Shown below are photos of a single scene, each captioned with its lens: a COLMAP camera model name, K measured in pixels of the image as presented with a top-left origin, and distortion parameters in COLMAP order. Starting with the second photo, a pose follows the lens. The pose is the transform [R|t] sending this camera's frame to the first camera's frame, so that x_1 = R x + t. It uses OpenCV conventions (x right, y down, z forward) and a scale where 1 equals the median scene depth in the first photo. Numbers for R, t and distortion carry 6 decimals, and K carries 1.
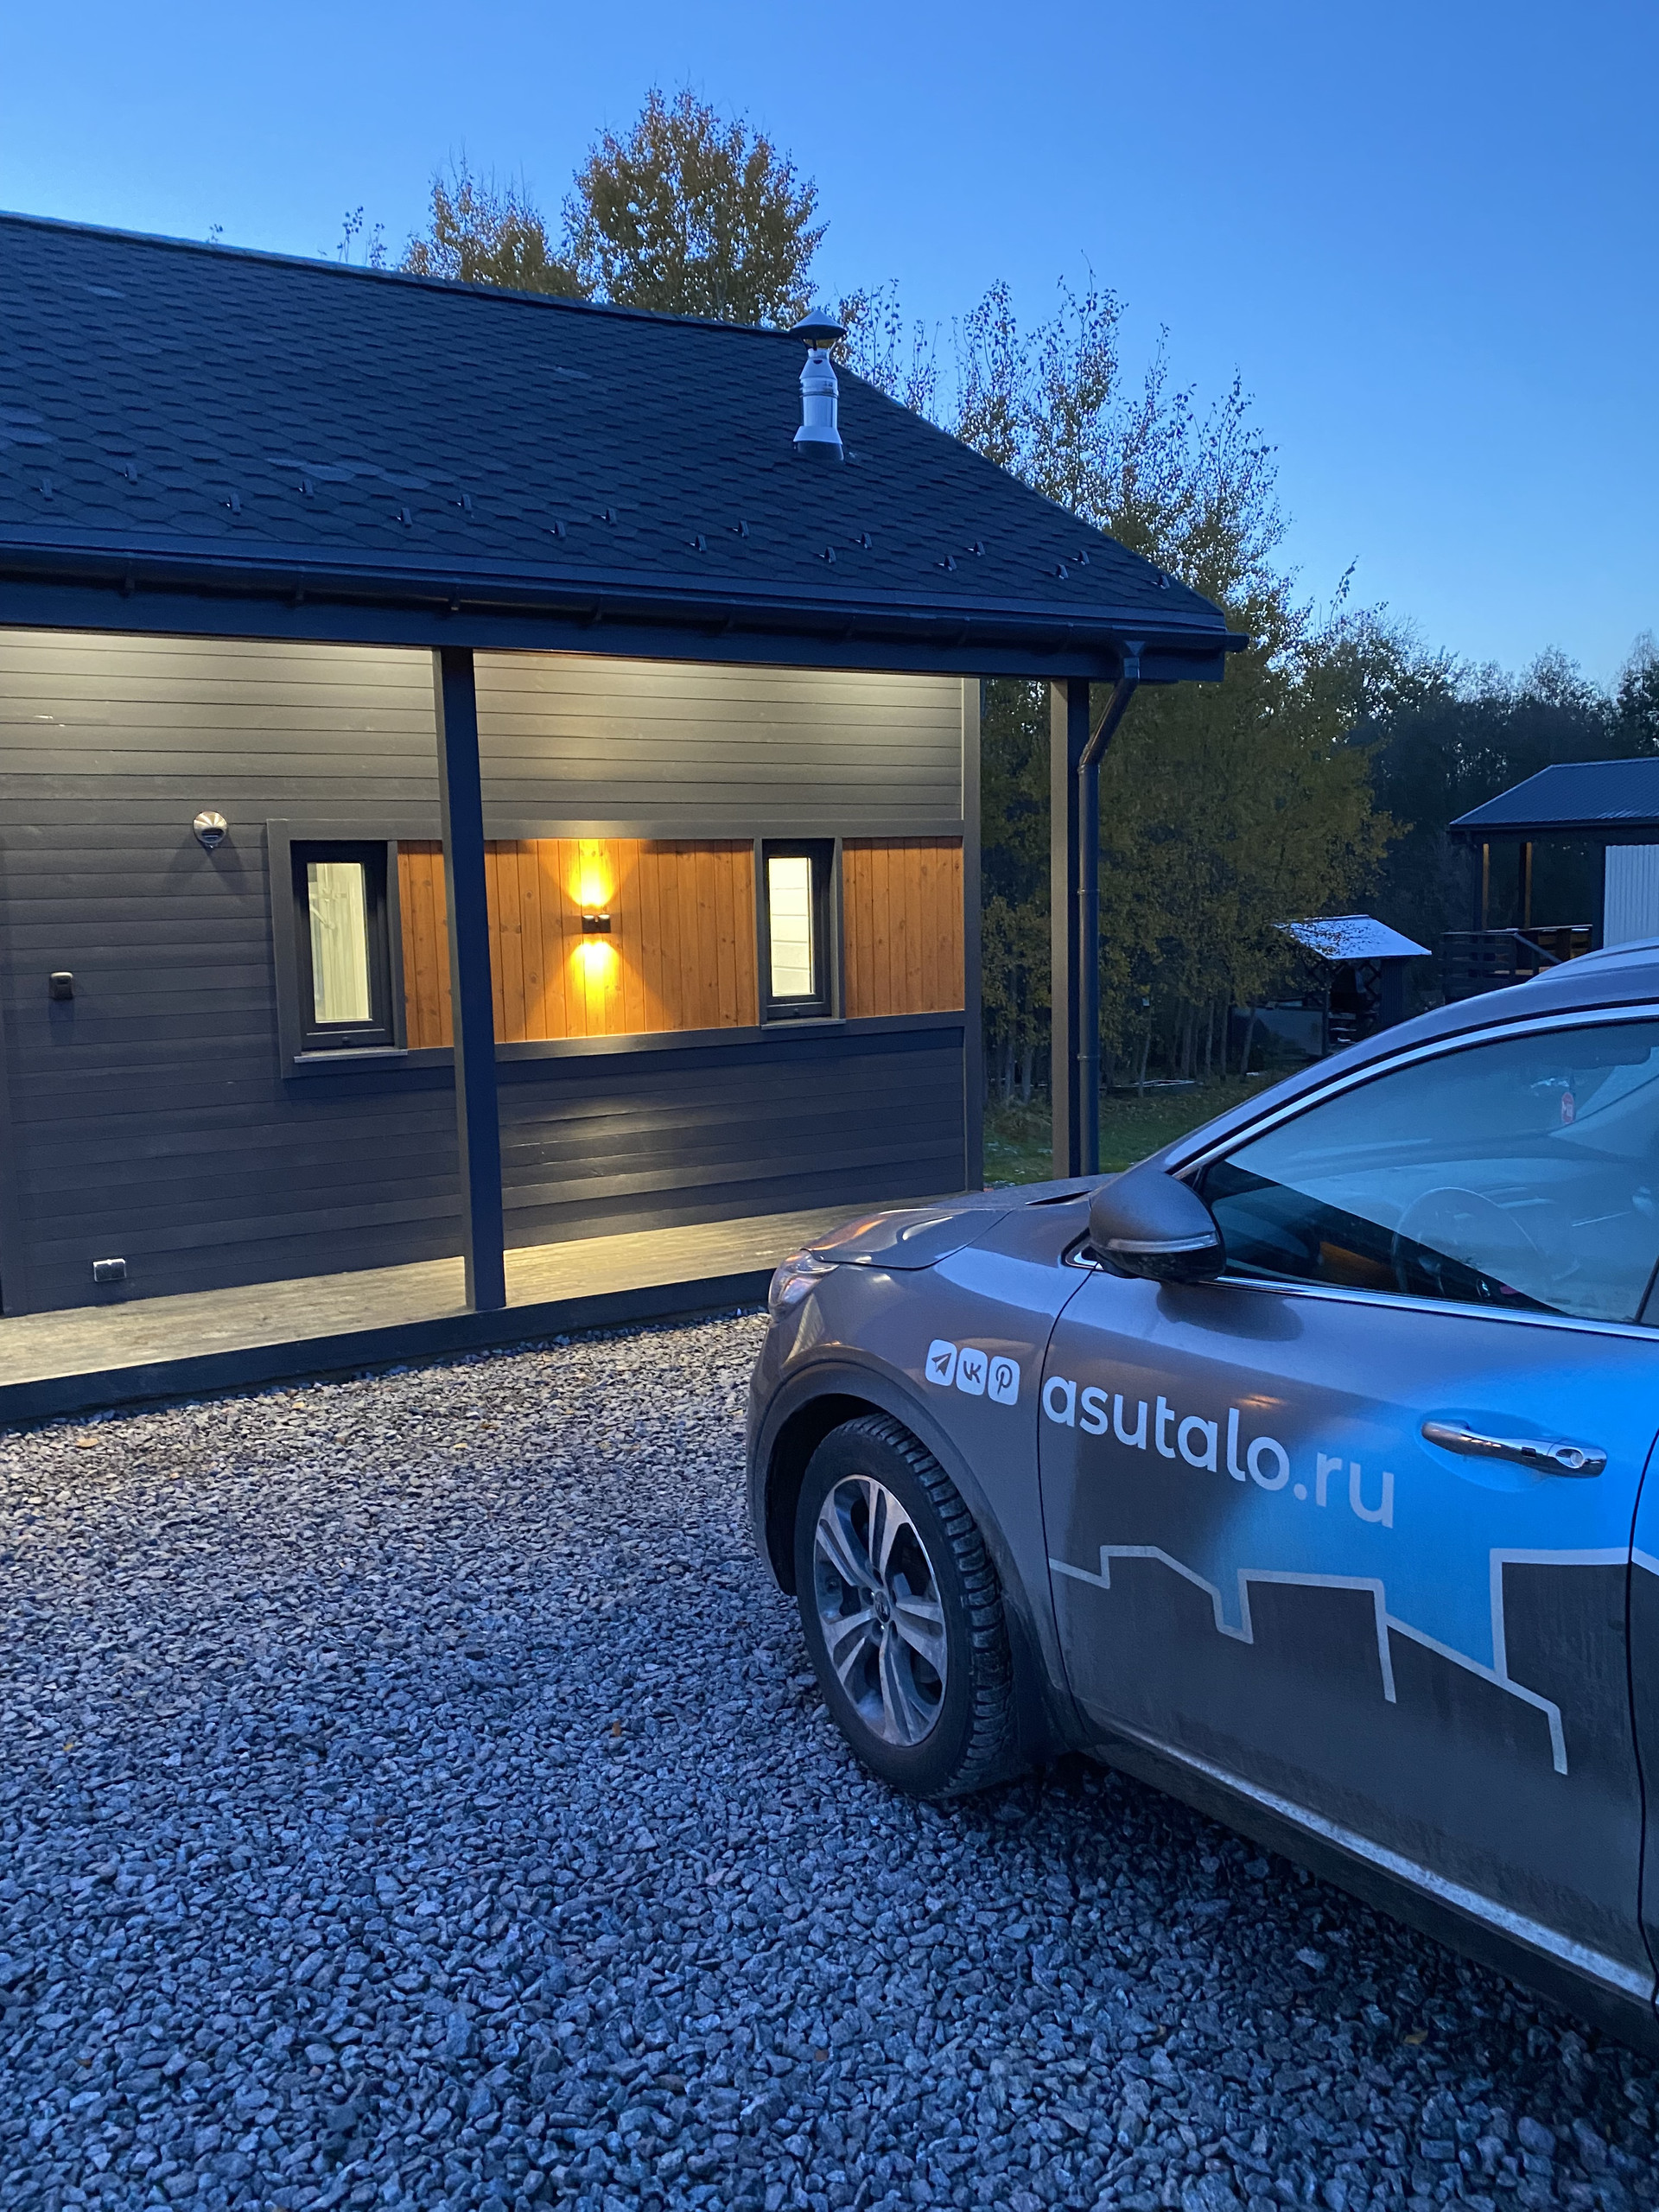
lens RADIAL K [[1667.3, 0, 830.6], [0, 1667.3, 1070.0], [0, 0, 1]] dist [0.107895, -0.207316]
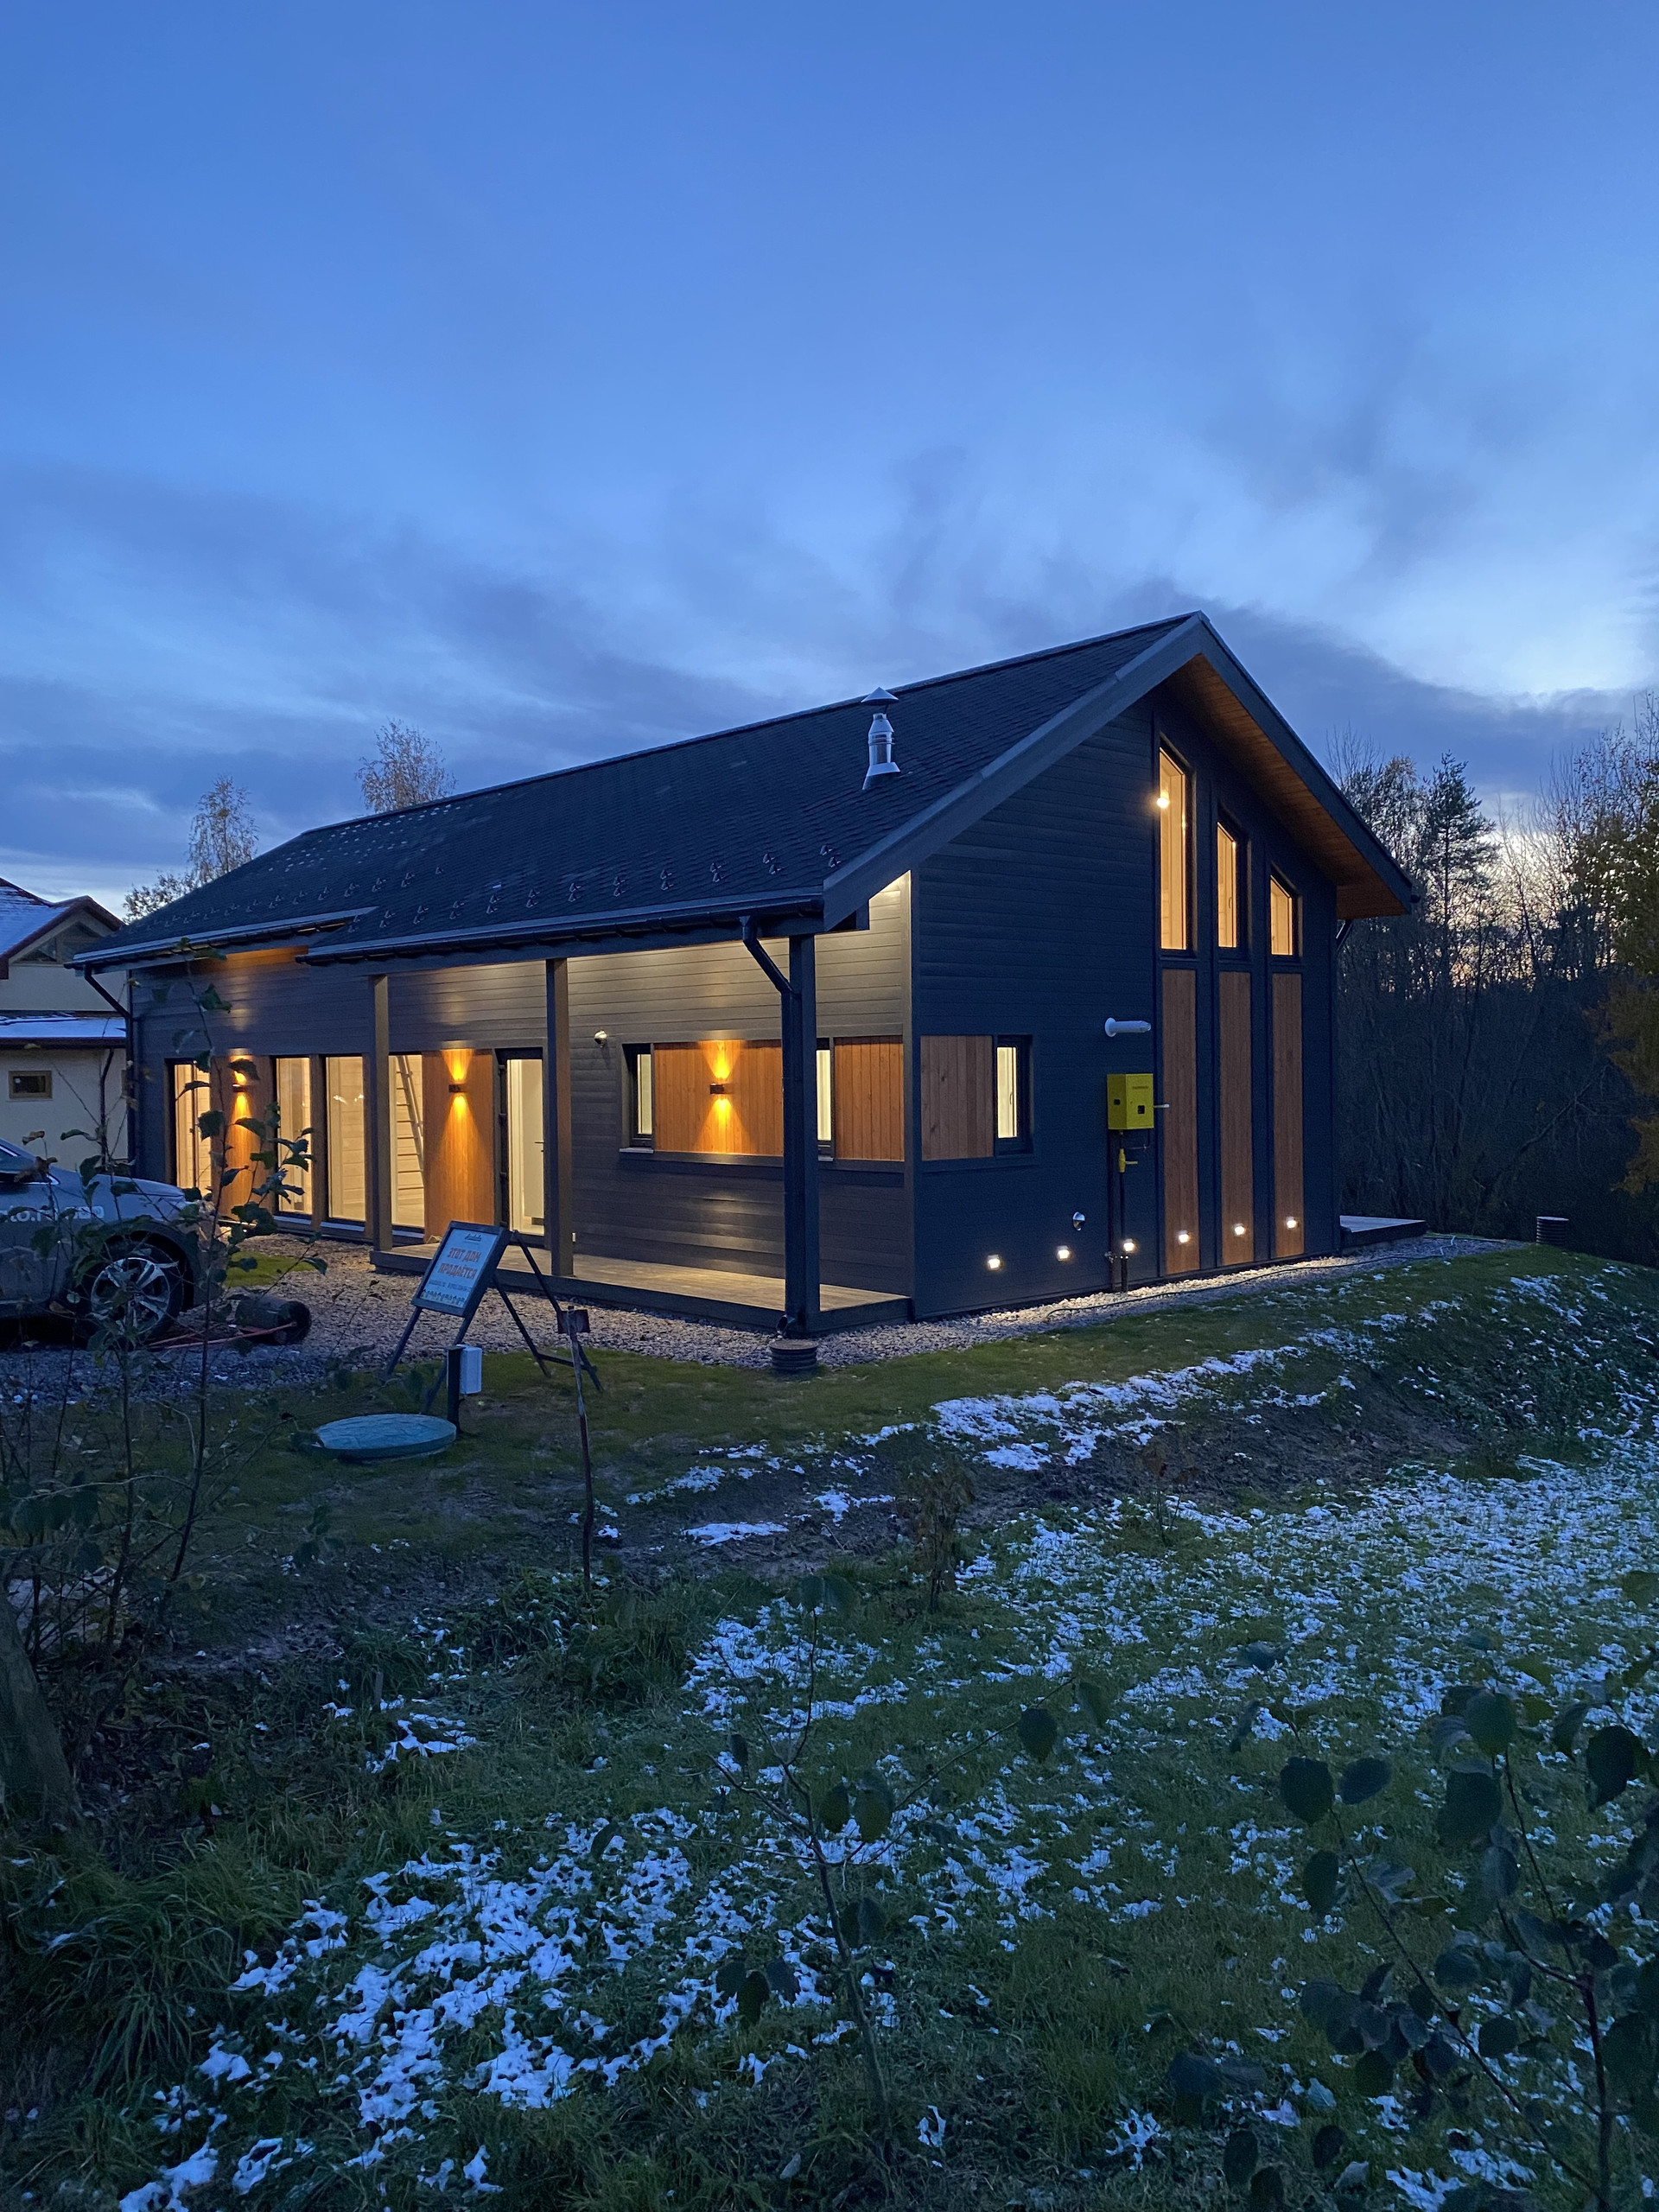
lens RADIAL K [[1667.3, 0, 830.6], [0, 1667.3, 1070.0], [0, 0, 1]] dist [0.107895, -0.207316]
pose [[0.227471, 0.023426, -0.973503, 1.723827], [-0.097993, 0.995187, 0.001050, -0.130824], [0.968842, 0.095158, 0.228672, 0.774939]]
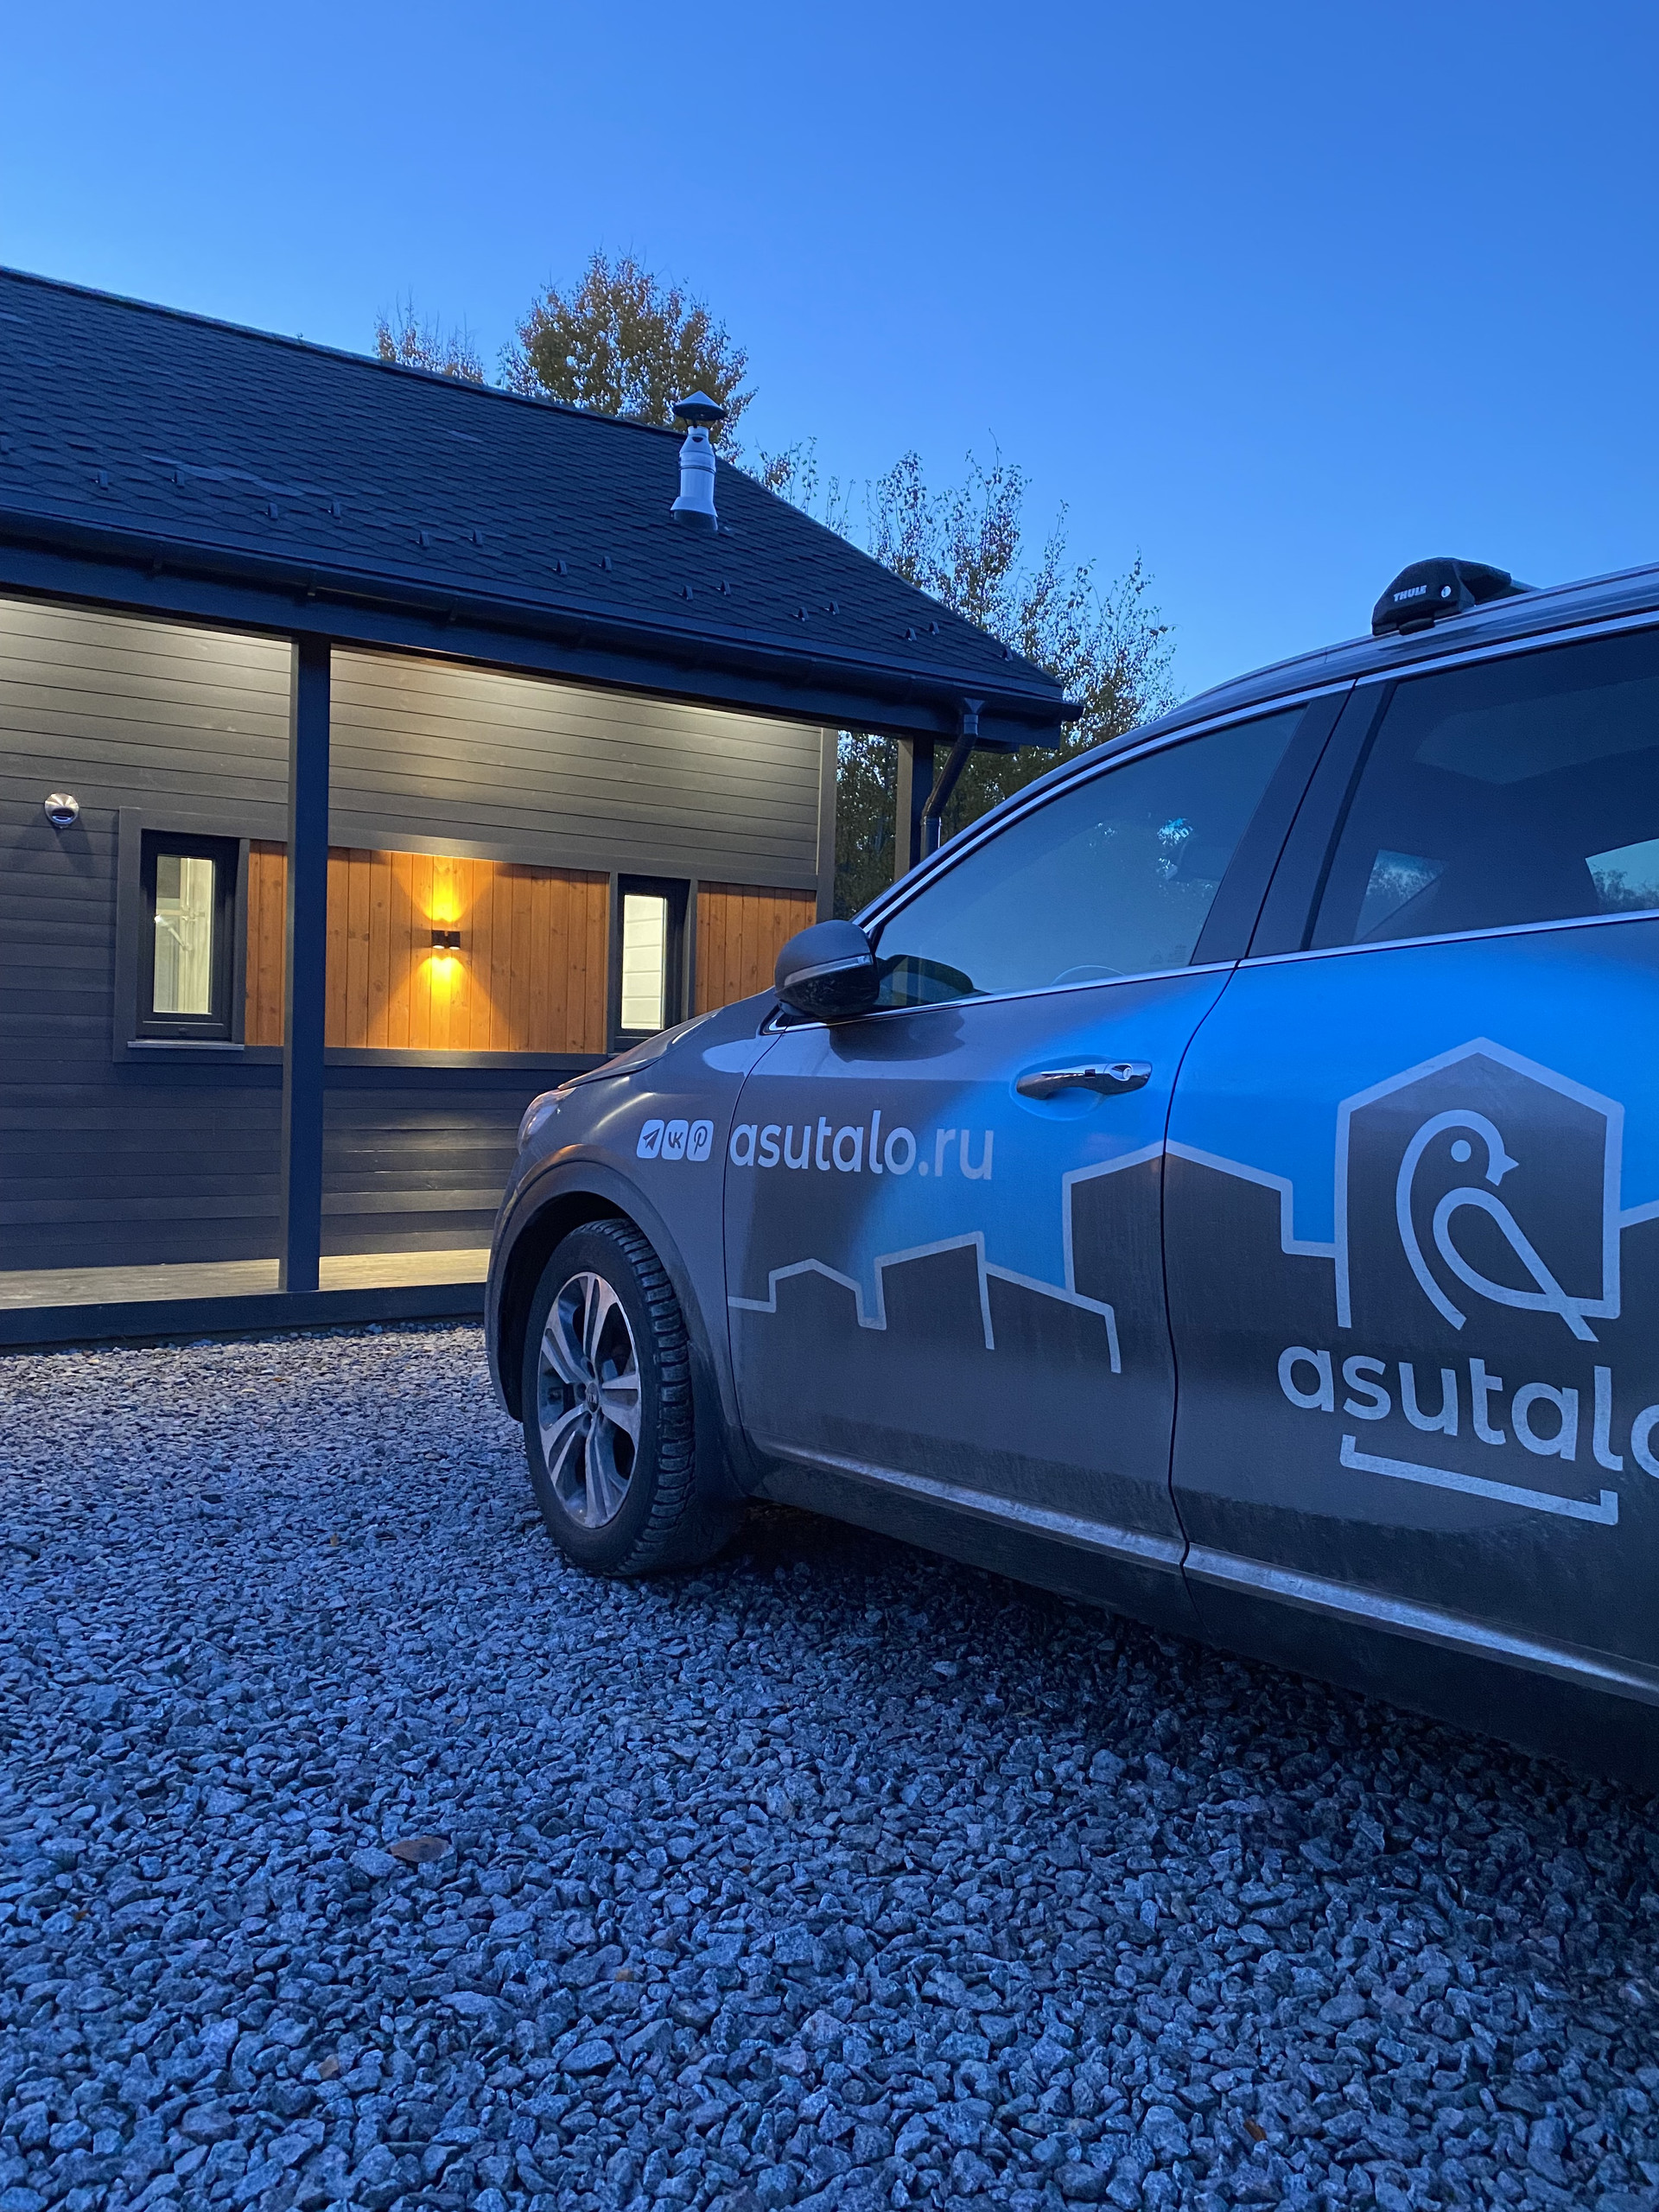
lens RADIAL K [[1667.3, 0, 830.6], [0, 1667.3, 1070.0], [0, 0, 1]] dist [0.107895, -0.207316]
pose [[0.997129, 0.051686, 0.055342, 0.044744], [-0.046317, 0.994470, -0.094261, 0.084685], [-0.059908, 0.091427, 0.994008, -0.025570]]
